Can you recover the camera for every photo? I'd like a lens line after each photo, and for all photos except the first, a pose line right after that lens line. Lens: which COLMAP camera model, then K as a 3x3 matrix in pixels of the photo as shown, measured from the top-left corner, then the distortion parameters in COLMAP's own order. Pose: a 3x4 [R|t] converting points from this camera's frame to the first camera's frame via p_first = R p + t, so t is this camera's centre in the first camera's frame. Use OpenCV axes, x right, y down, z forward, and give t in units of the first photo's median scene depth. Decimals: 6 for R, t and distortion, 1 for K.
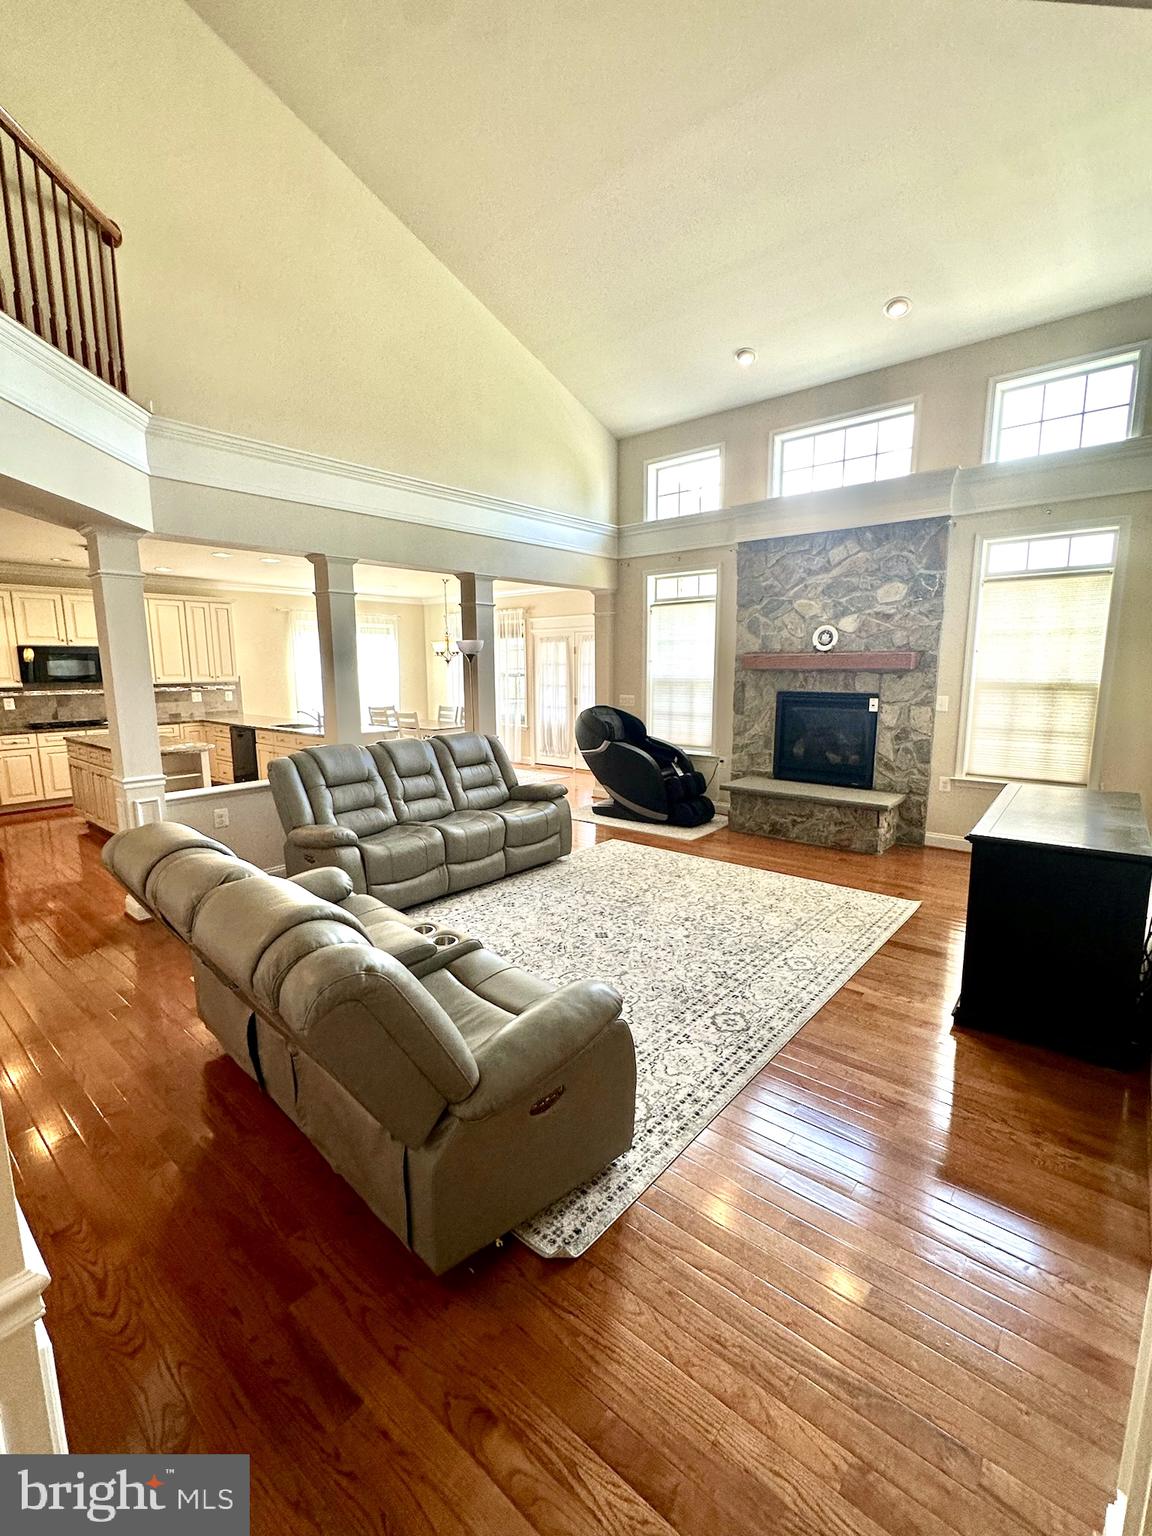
lens RADIAL K [[661.8, 0, 571.5], [0, 661.8, 767.2], [0, 0, 1]] dist [0.000071, 0.000481]
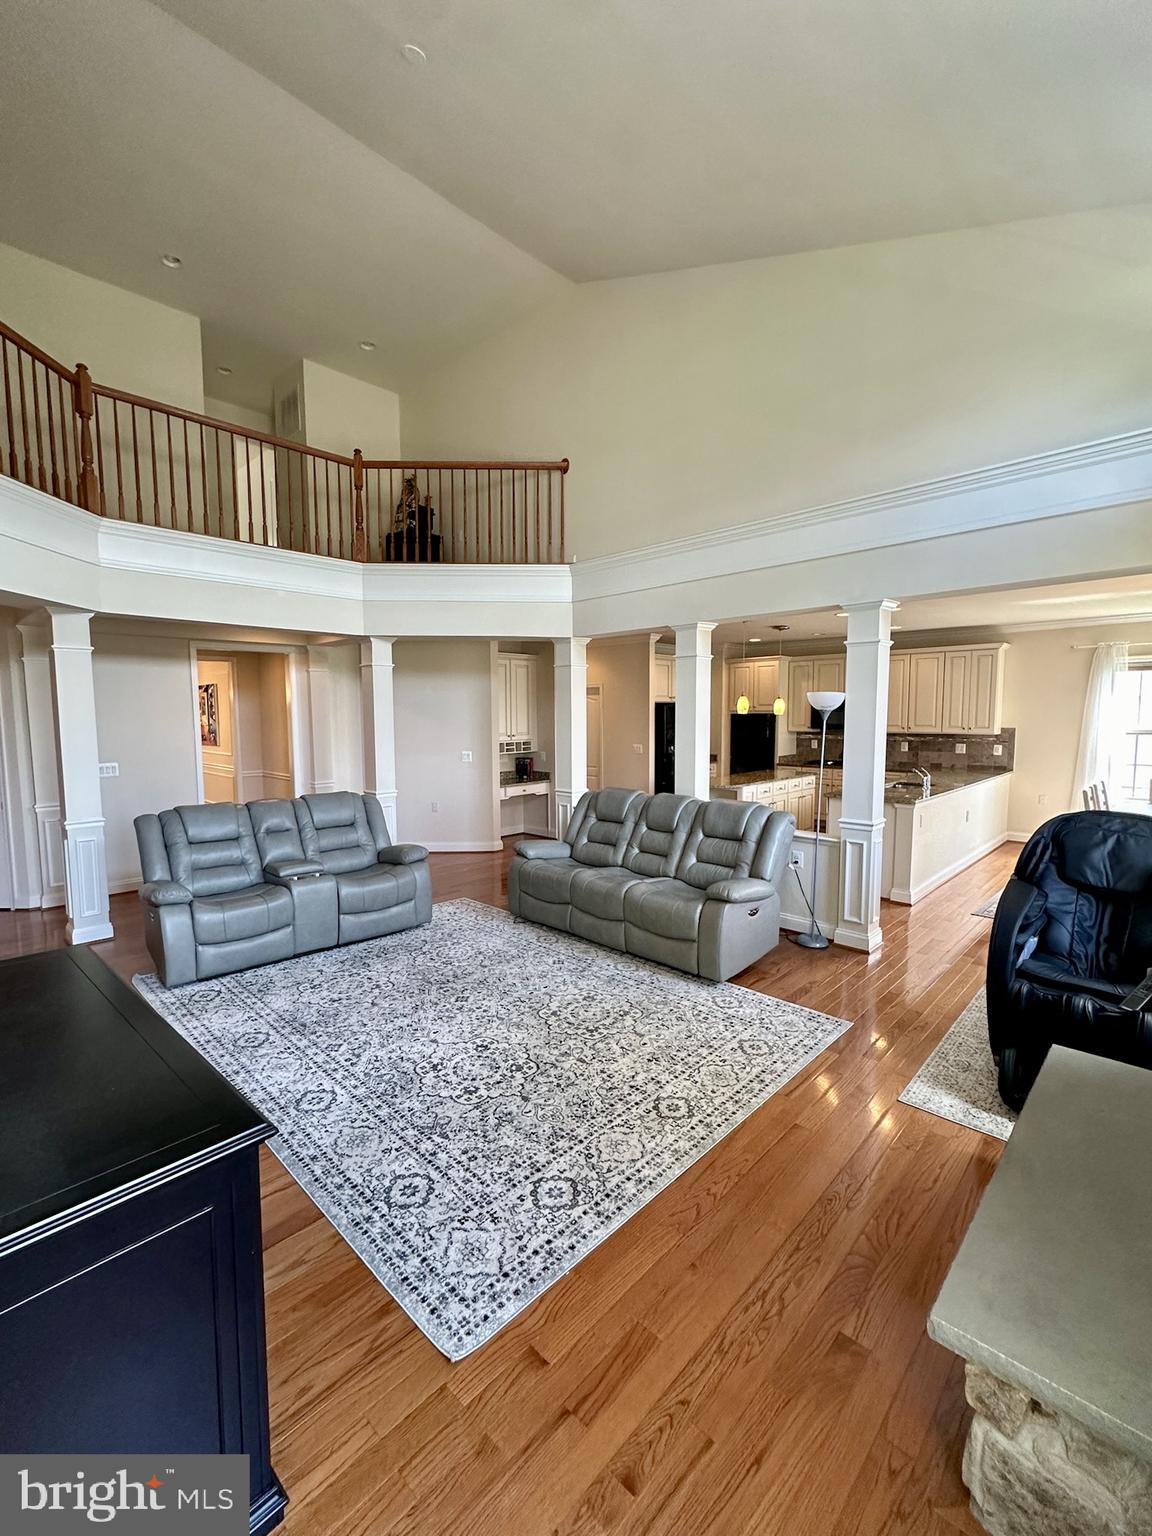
lens RADIAL K [[661.8, 0, 571.9], [0, 661.8, 769.2], [0, 0, 1]] dist [0.000071, 0.000481]
pose [[-0.064923, 0.091421, -0.993694, 0.900593], [-0.150816, 0.983457, 0.100333, -0.187621], [0.986428, 0.156379, -0.050061, 1.064529]]
